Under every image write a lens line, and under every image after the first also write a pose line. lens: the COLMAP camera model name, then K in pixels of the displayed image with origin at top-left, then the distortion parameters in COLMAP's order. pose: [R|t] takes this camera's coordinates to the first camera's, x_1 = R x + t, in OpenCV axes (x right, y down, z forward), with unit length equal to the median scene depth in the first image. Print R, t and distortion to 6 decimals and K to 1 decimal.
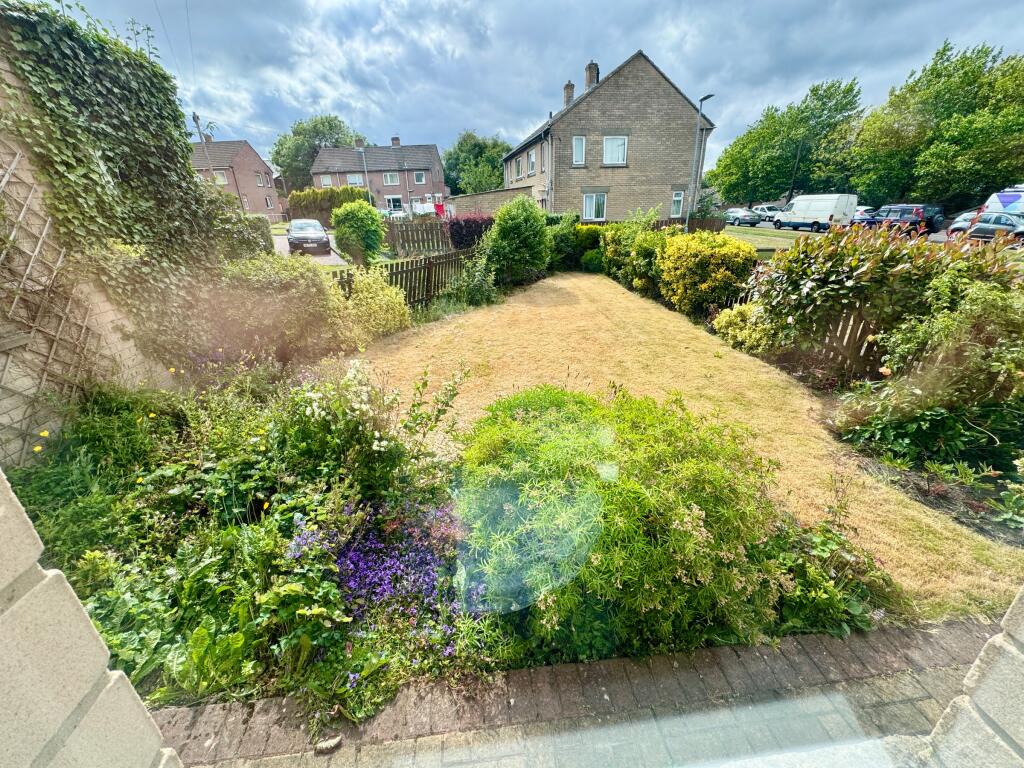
lens RADIAL K [[403.9, 0, 512.0], [0, 403.9, 384.0], [0, 0, 1]] dist [-0.000860, -0.000285]
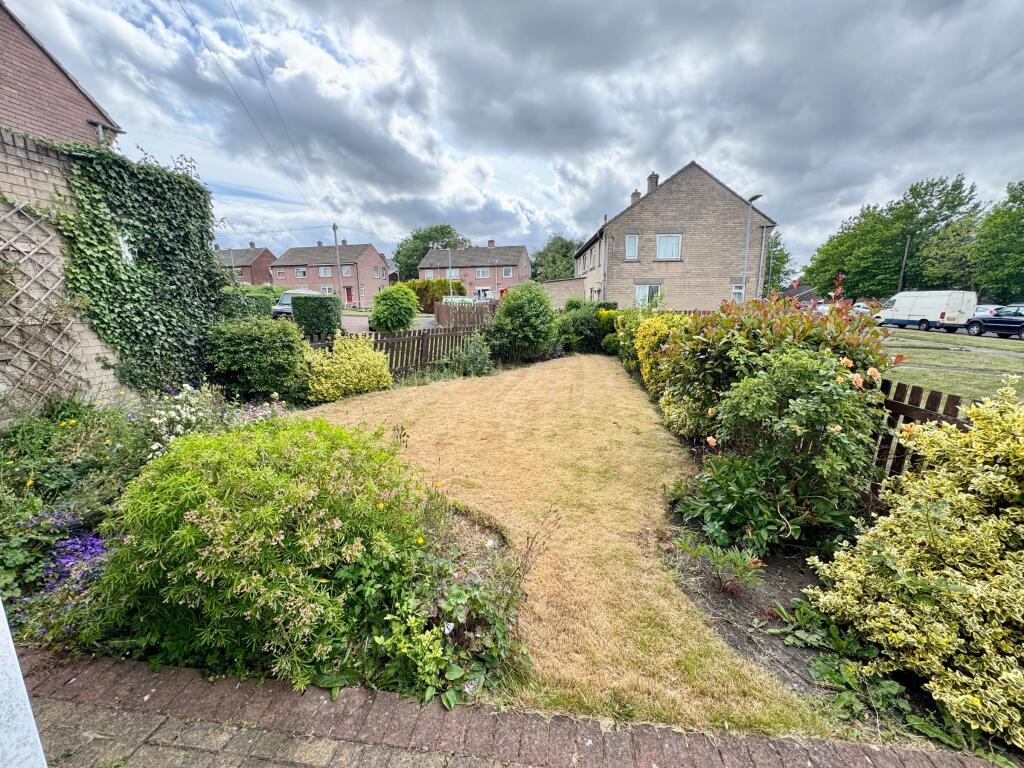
lens RADIAL K [[404.1, 0, 512.0], [0, 404.1, 384.0], [0, 0, 1]] dist [0.000345, 0.000111]
pose [[0.974908, 0.065334, -0.212806, 0.551862], [-0.107650, 0.975118, -0.193794, 0.045606], [0.194850, 0.211839, 0.957683, 0.017808]]
